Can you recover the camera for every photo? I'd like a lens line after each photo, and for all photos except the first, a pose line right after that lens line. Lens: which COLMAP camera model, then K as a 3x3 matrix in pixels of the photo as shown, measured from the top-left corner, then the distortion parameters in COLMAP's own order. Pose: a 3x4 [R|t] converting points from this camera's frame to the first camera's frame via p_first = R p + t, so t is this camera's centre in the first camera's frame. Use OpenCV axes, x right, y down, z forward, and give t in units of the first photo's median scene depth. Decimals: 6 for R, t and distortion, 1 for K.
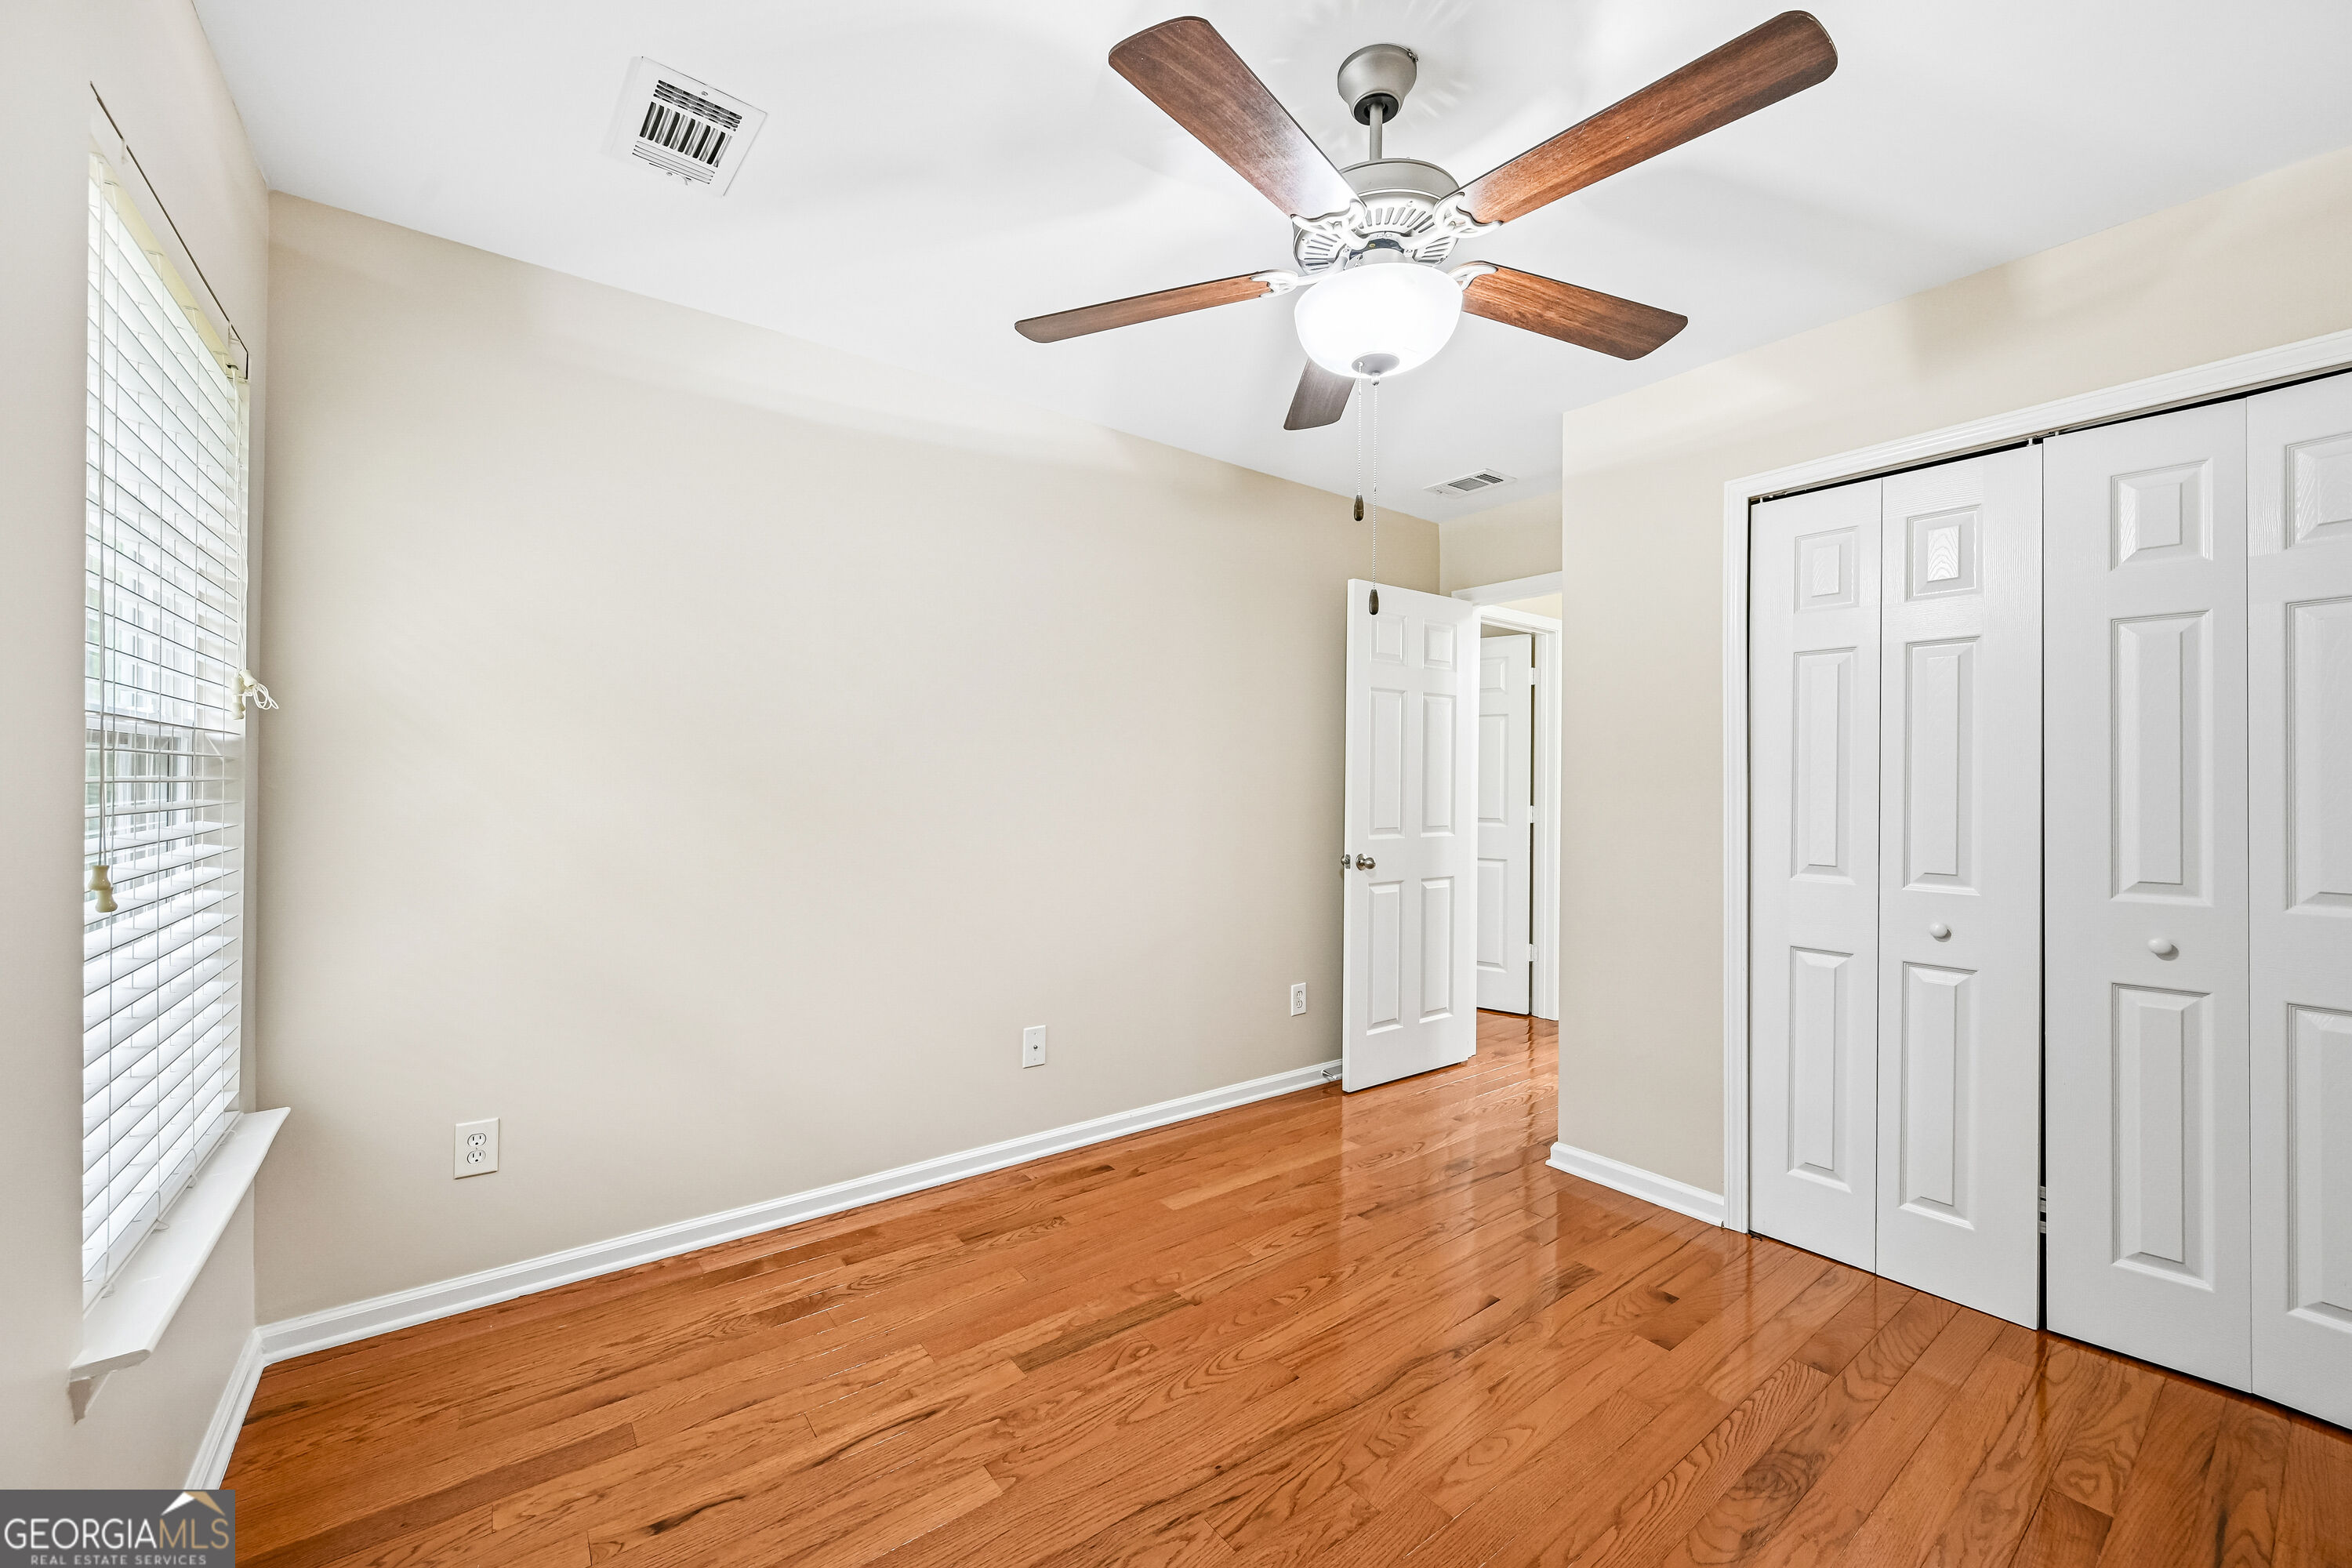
lens RADIAL K [[917.4, 0, 1178.4], [0, 917.4, 790.7], [0, 0, 1]] dist [0.000112, -0.000112]
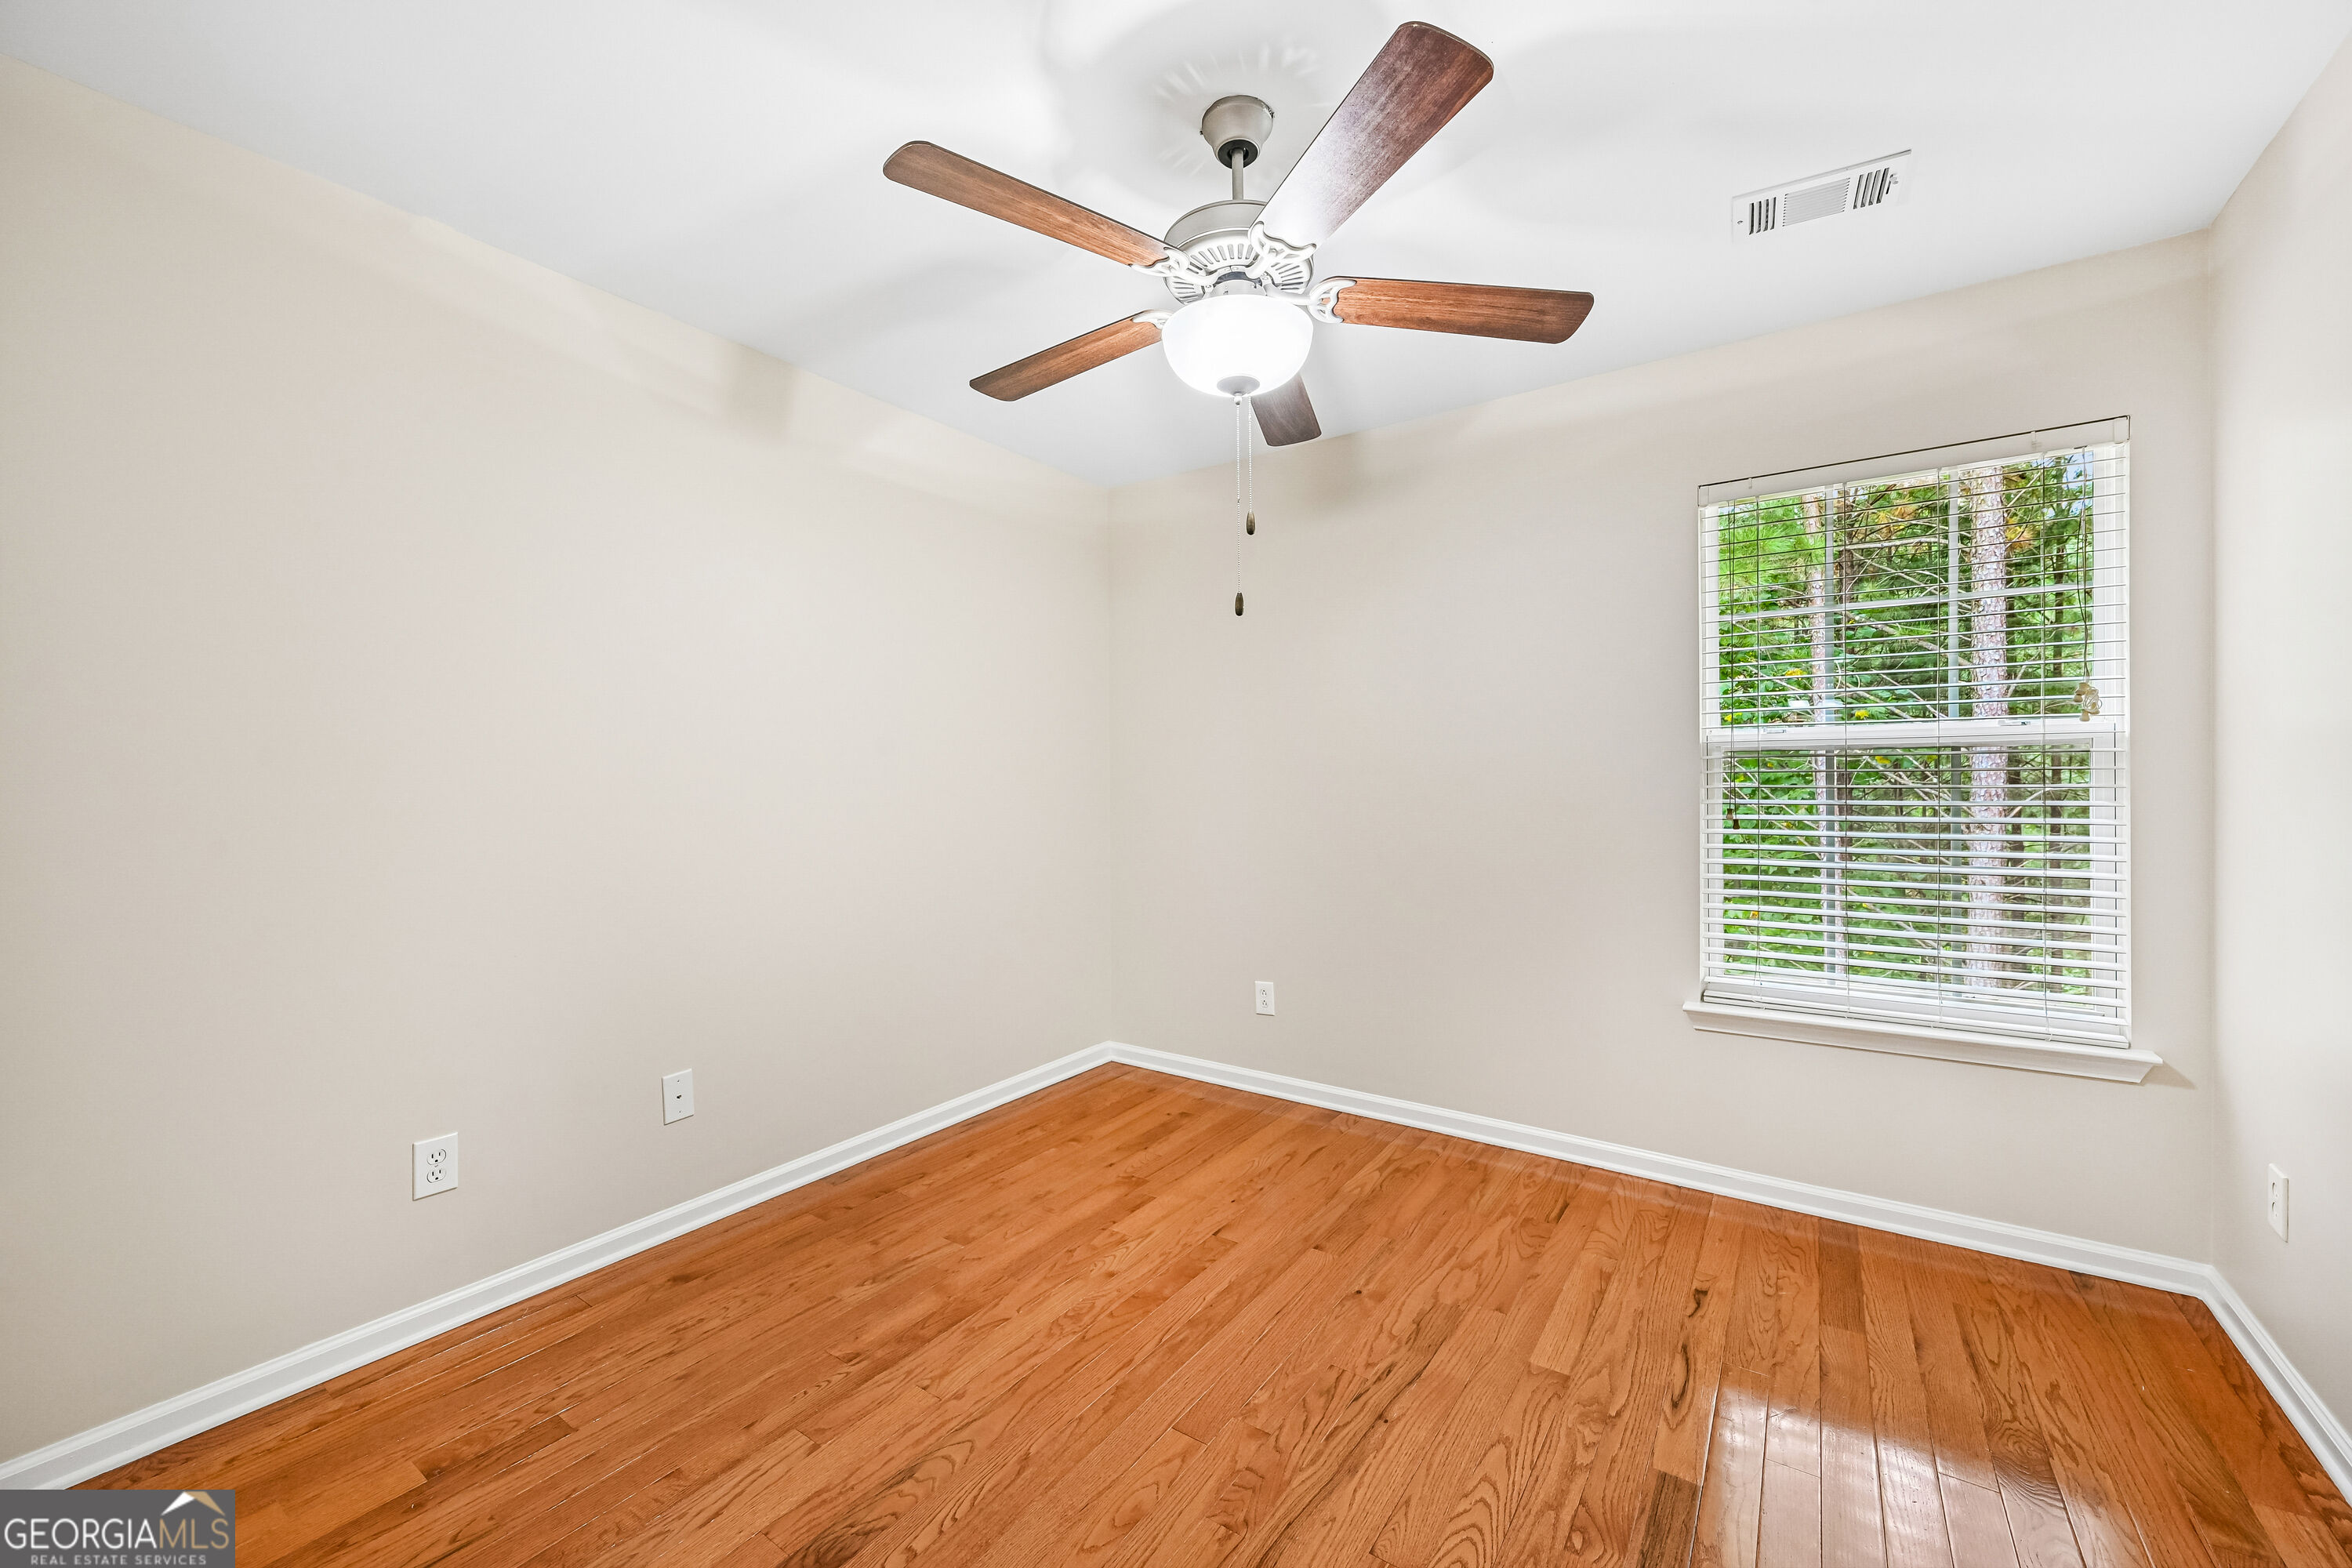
lens RADIAL K [[917.4, 0, 1192.3], [0, 917.4, 776.5], [0, 0, 1]] dist [0.000112, -0.000112]
pose [[-0.946165, 0.001078, -0.323683, 0.584630], [0.001074, 0.999999, 0.000189, -0.001455], [0.323683, -0.000169, -0.946166, 1.897430]]
